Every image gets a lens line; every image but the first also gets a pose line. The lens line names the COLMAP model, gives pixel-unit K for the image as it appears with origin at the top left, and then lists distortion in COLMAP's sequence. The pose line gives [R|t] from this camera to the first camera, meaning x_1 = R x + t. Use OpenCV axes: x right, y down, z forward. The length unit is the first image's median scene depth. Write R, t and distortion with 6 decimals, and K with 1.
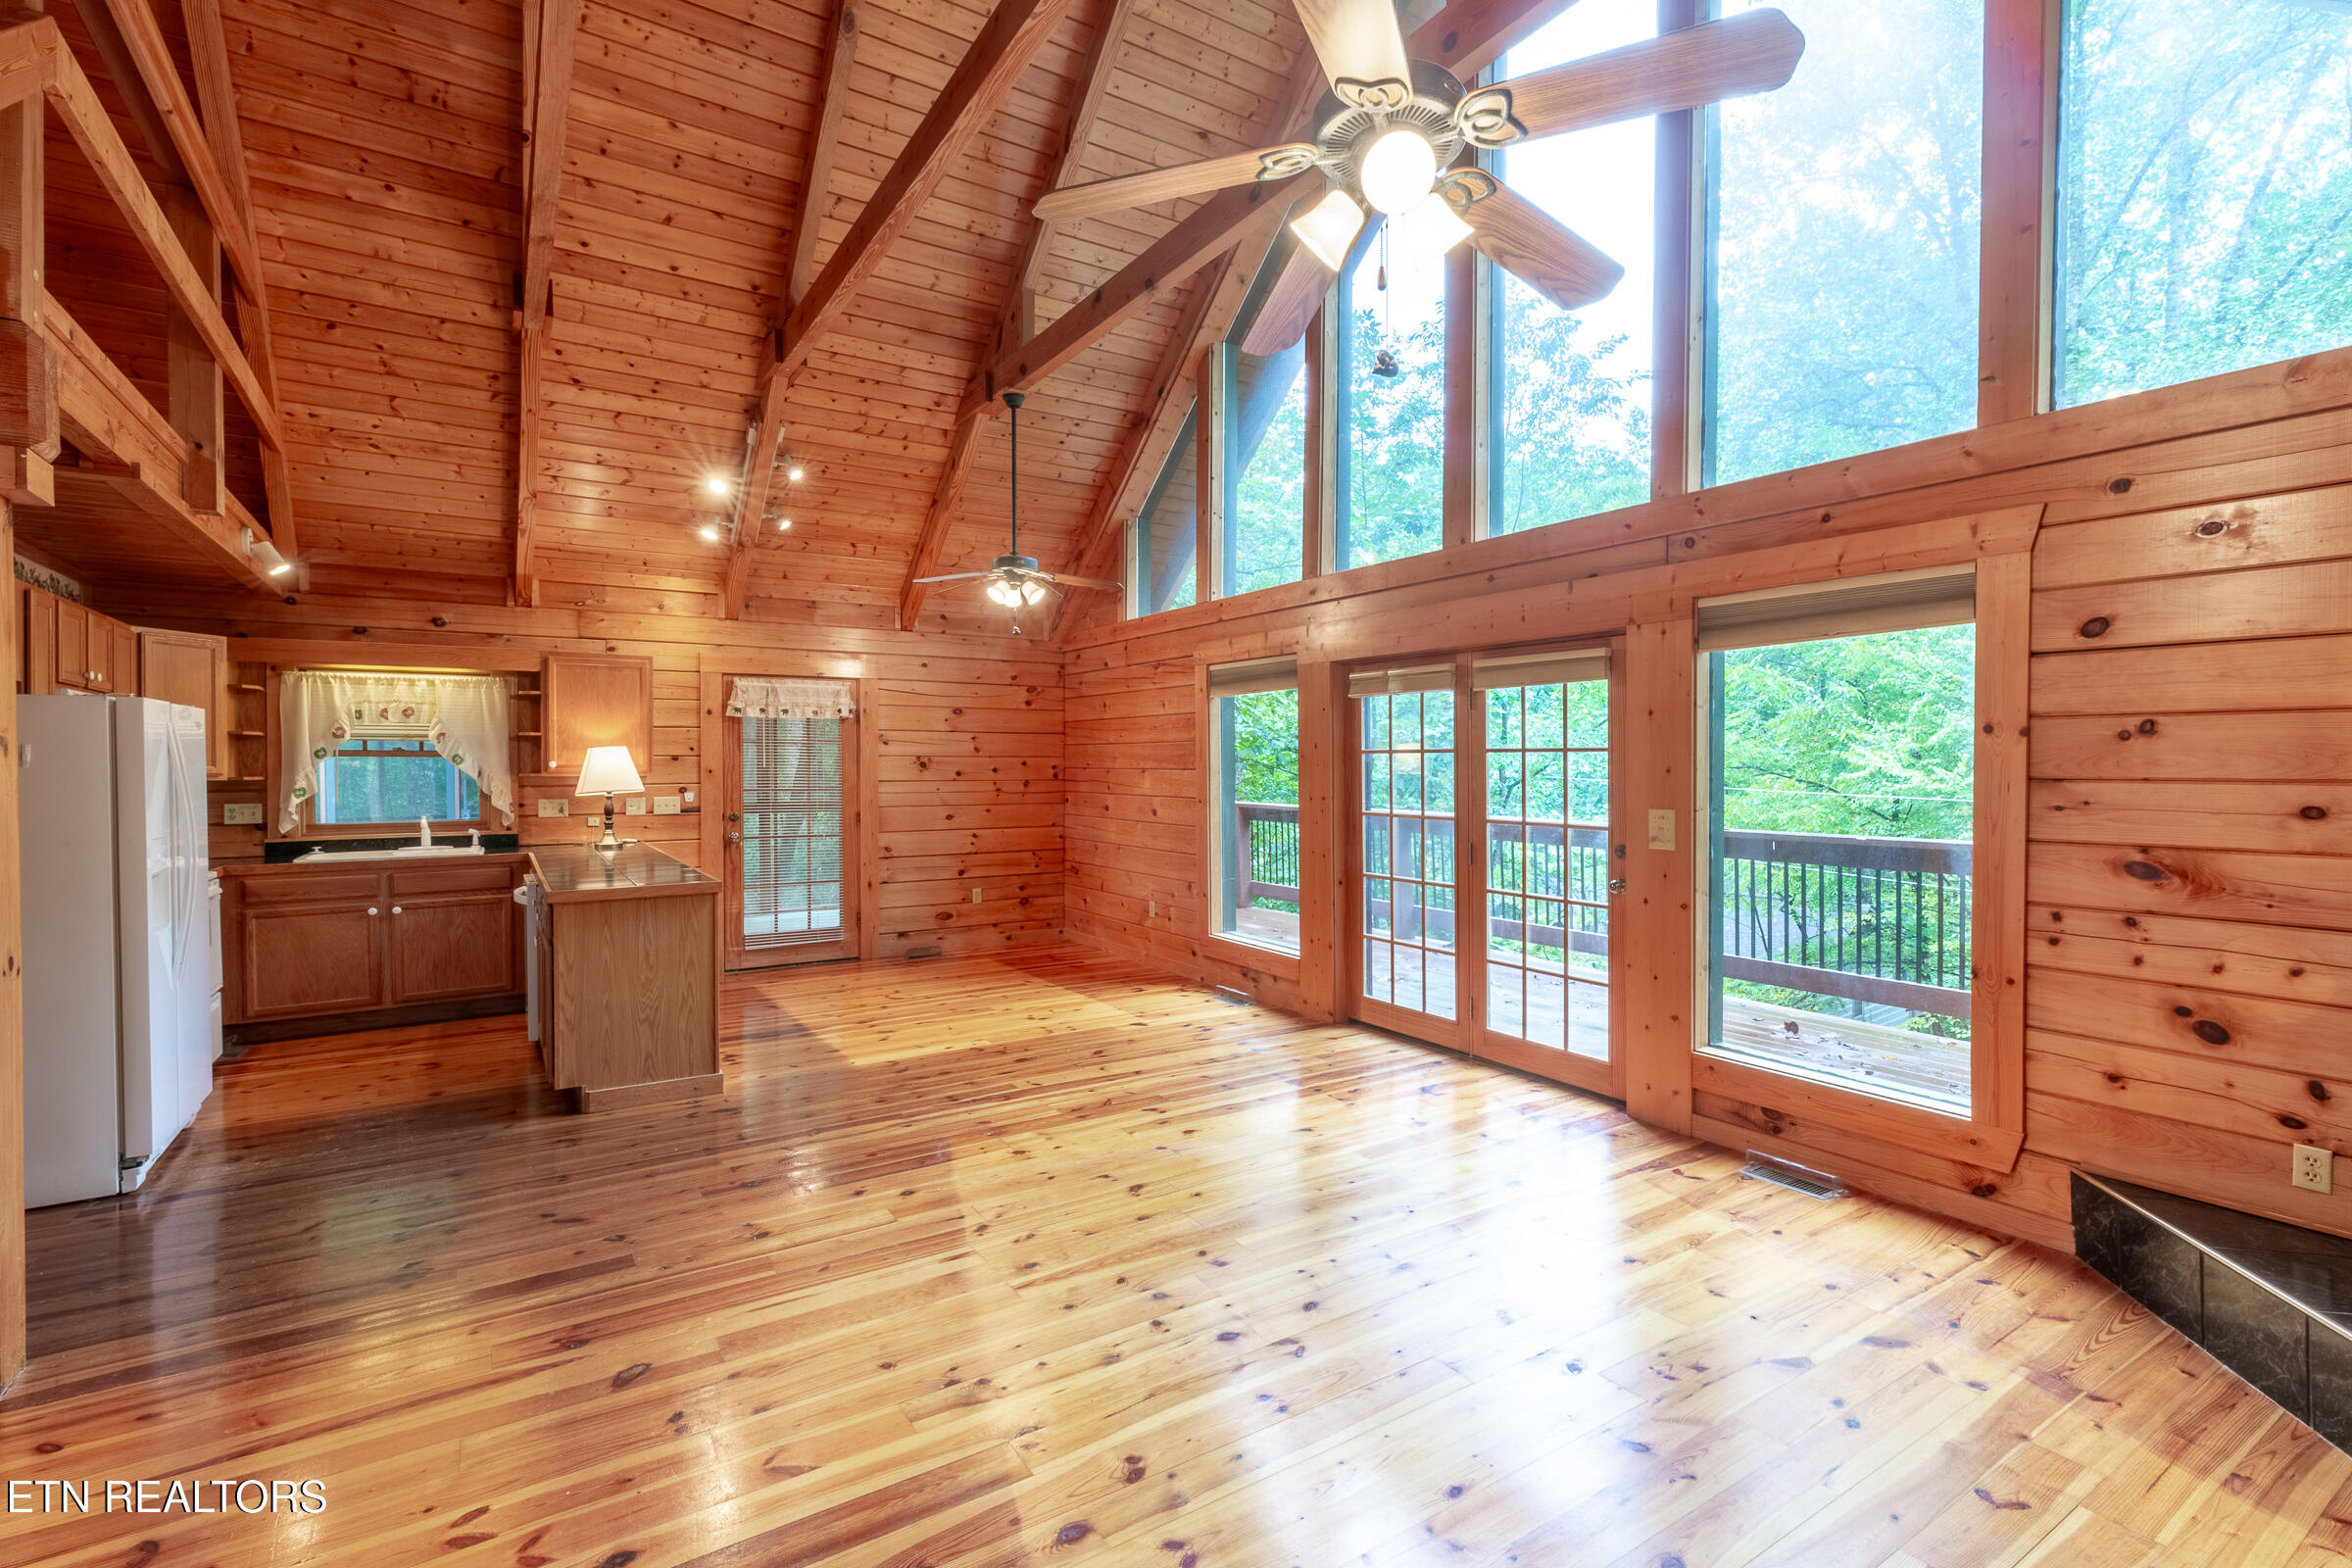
lens RADIAL K [[1062.0, 0, 1173.4], [0, 1062.0, 776.6], [0, 0, 1]] dist [0.006649, -0.000328]
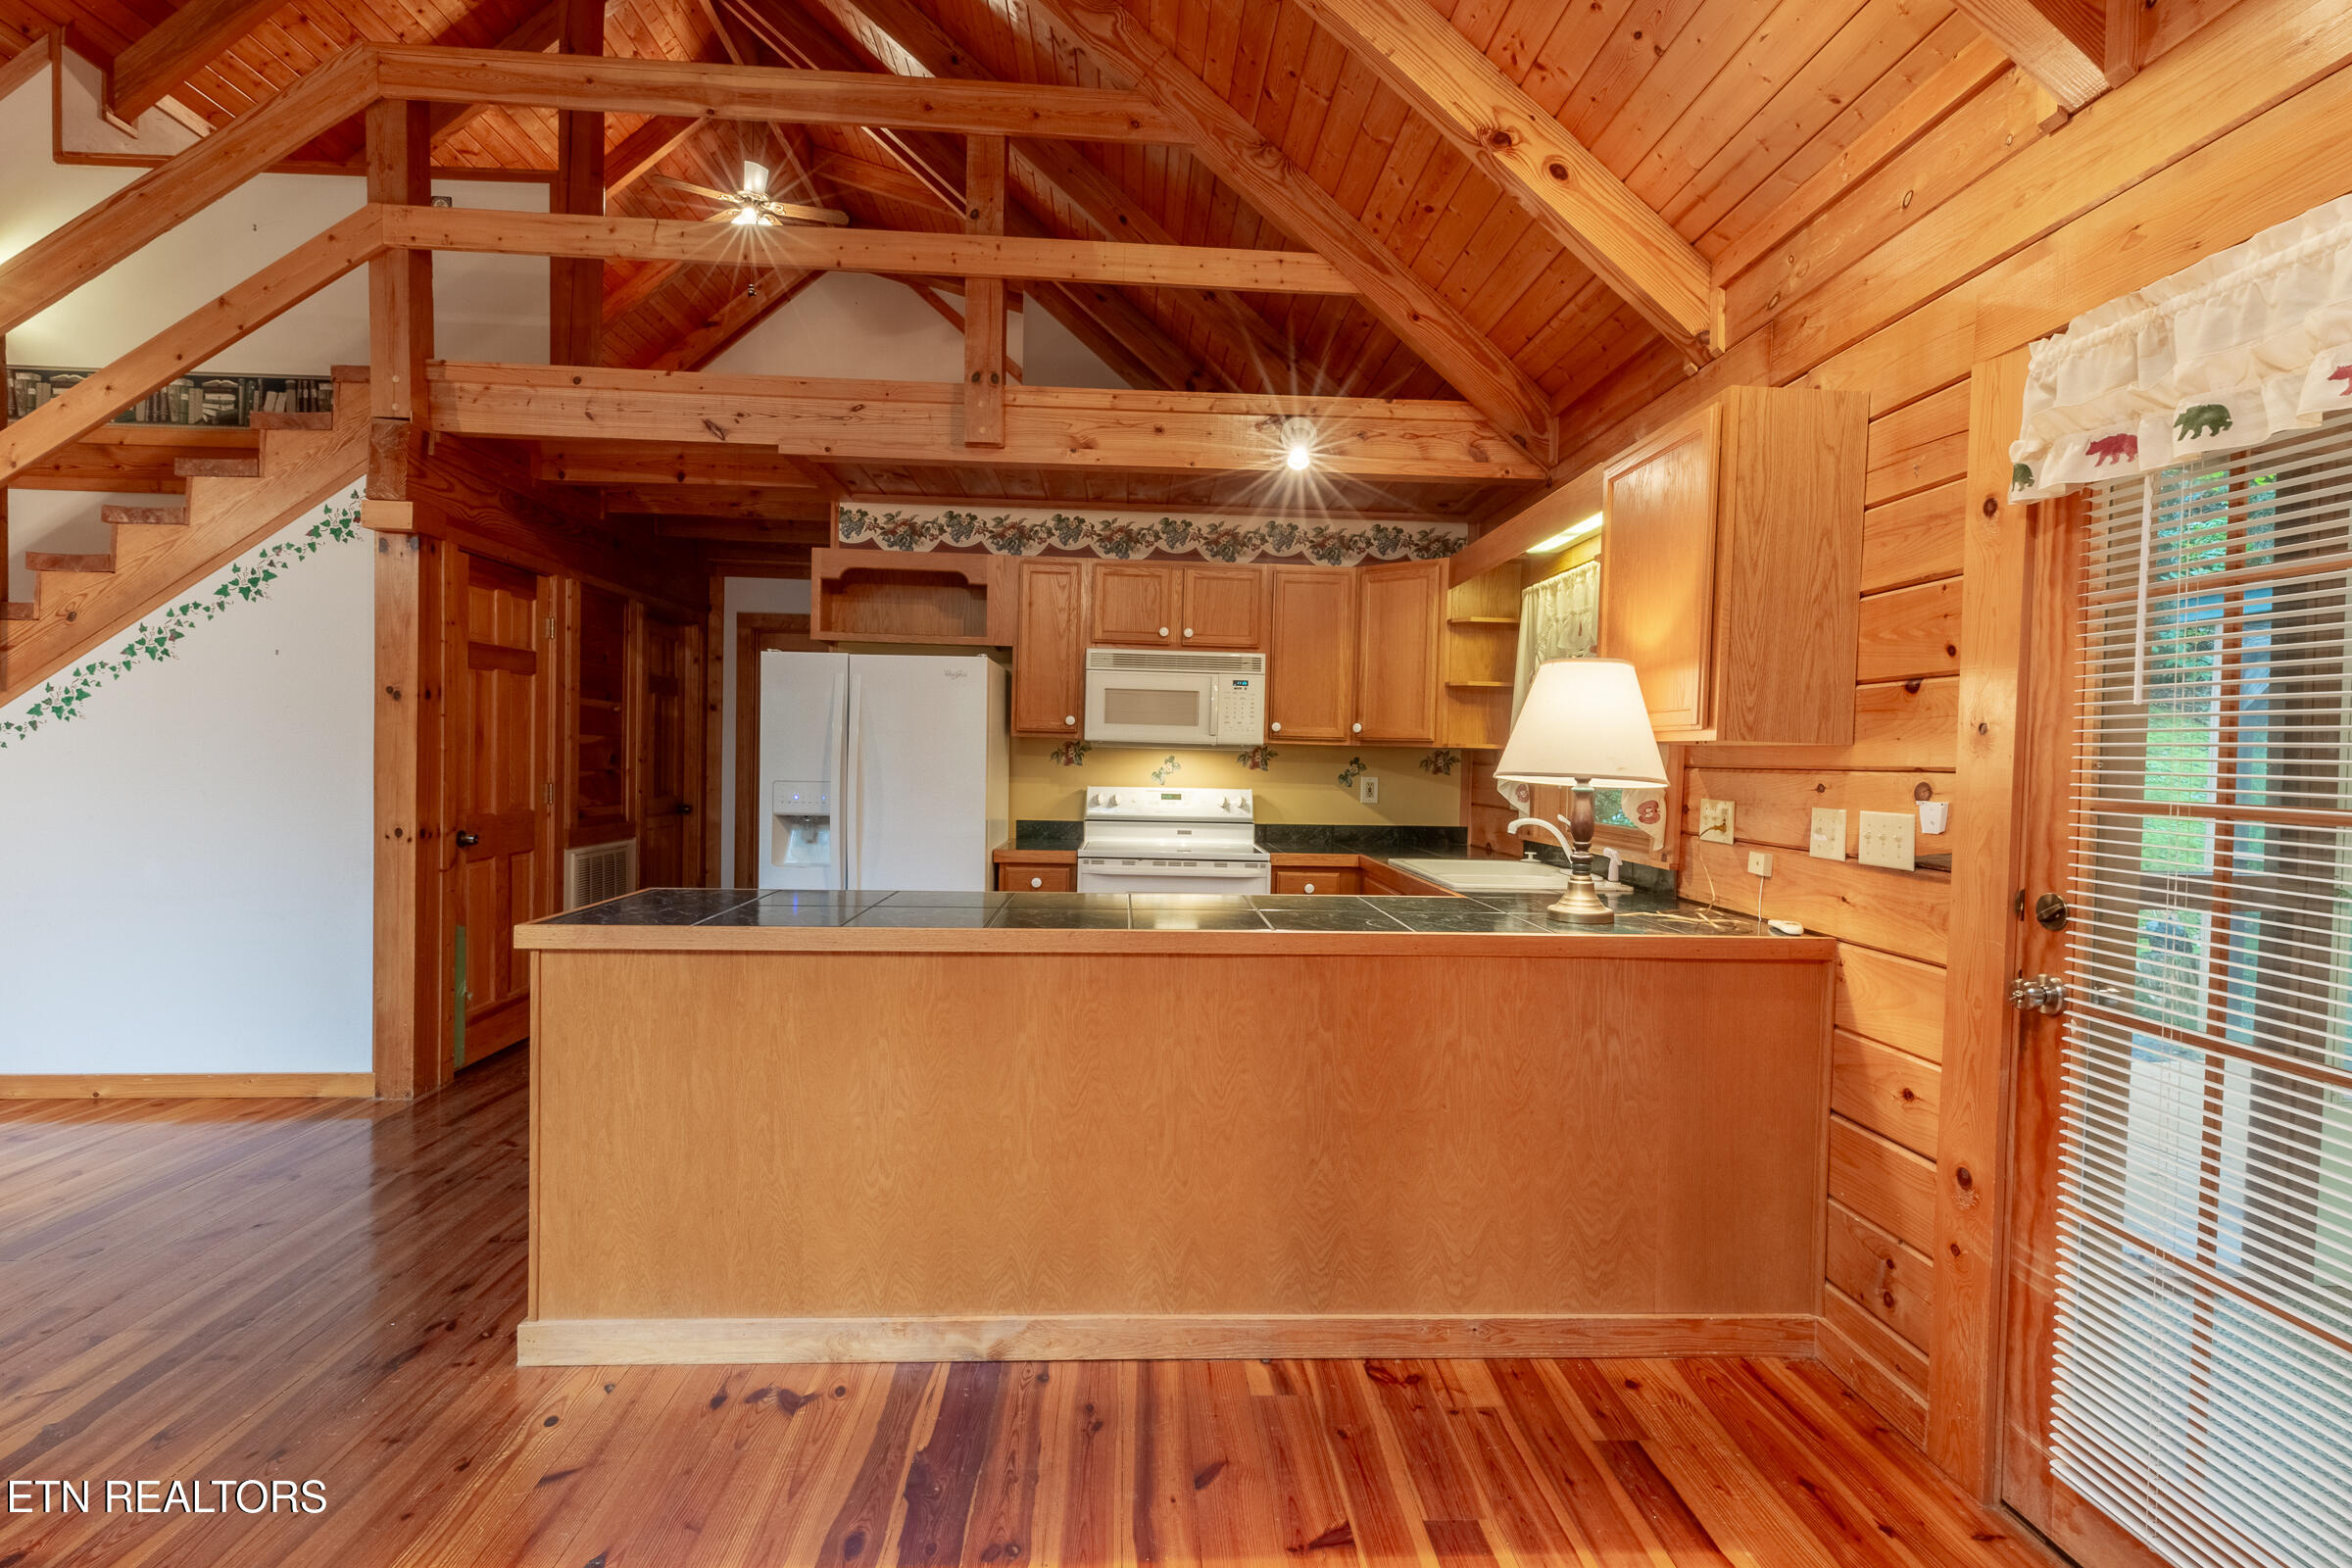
lens RADIAL K [[1102.9, 0, 1173.3], [0, 1102.9, 775.5], [0, 0, 1]] dist [0.006806, -0.000009]
pose [[-0.501820, 0.010407, -0.864909, -0.111391], [-0.028047, 0.999206, 0.028296, 0.006157], [0.864517, 0.038458, -0.501130, 1.185689]]
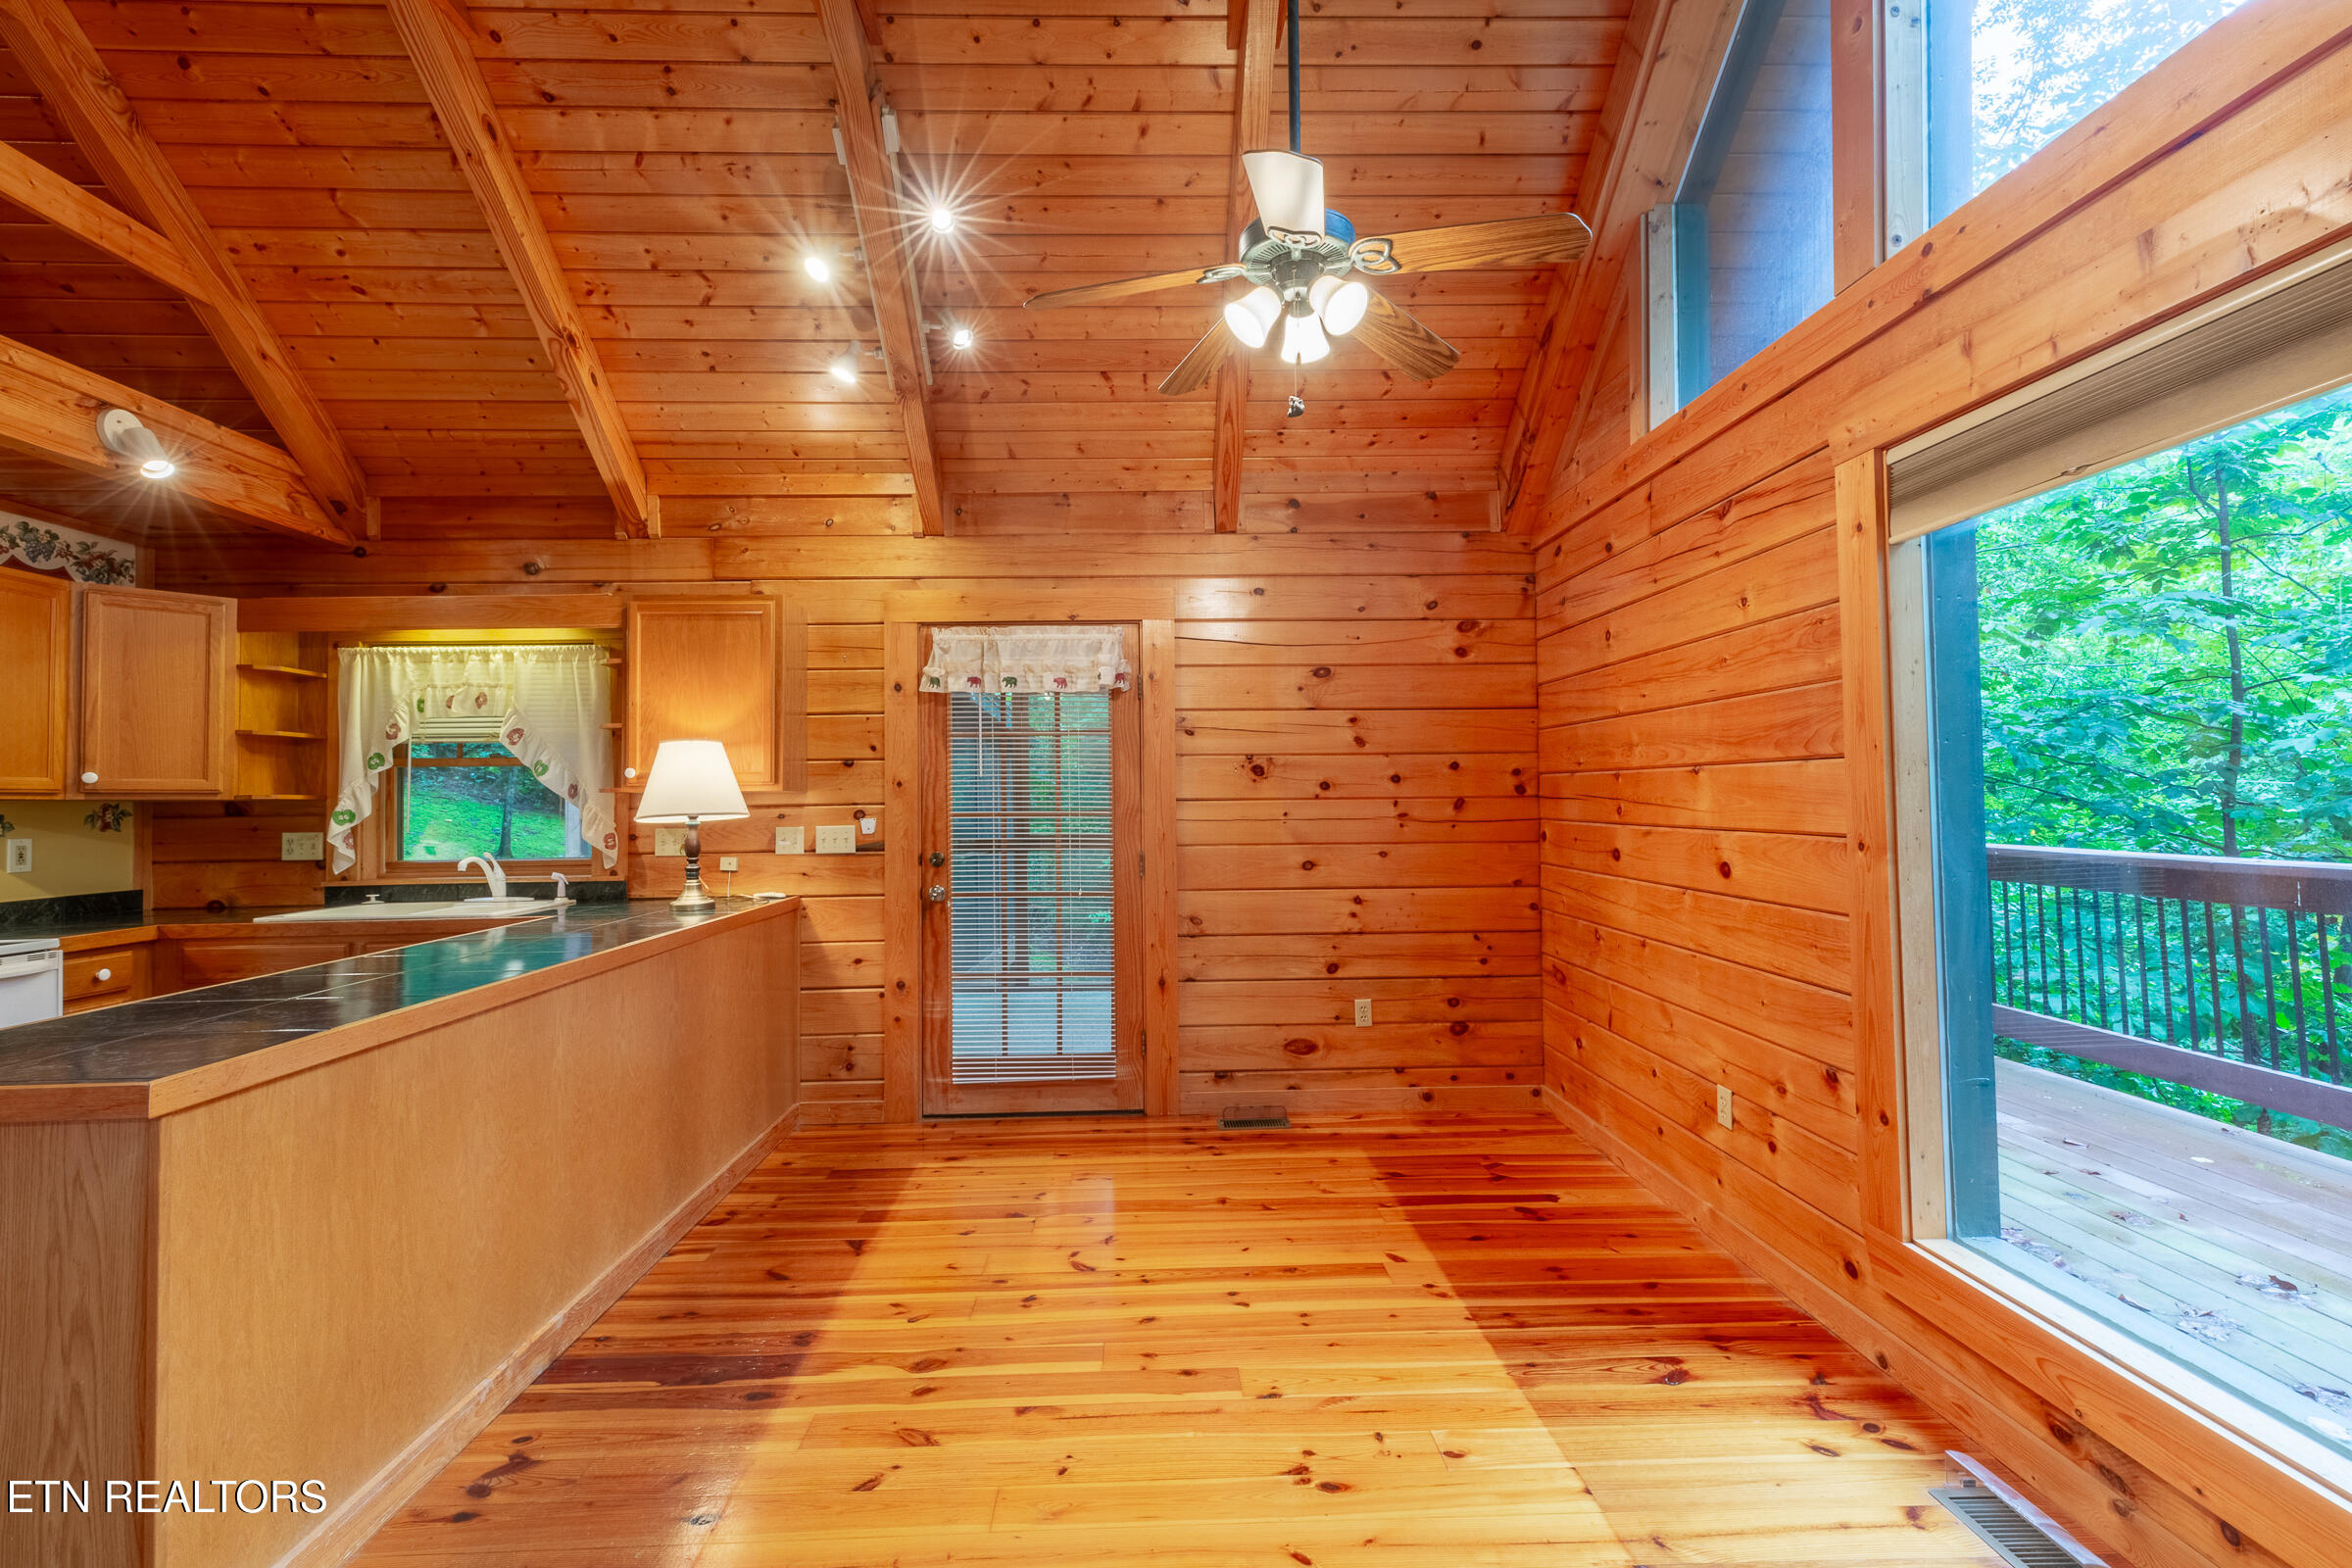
lens RADIAL K [[1049.7, 0, 1174.0], [0, 1049.7, 776.5], [0, 0, 1]] dist [0.008505, -0.000919]
pose [[0.858737, -0.019207, -0.512056, 0.010505], [0.004457, 0.999539, -0.030018, 0.011726], [0.512397, 0.023495, 0.858427, 0.693055]]
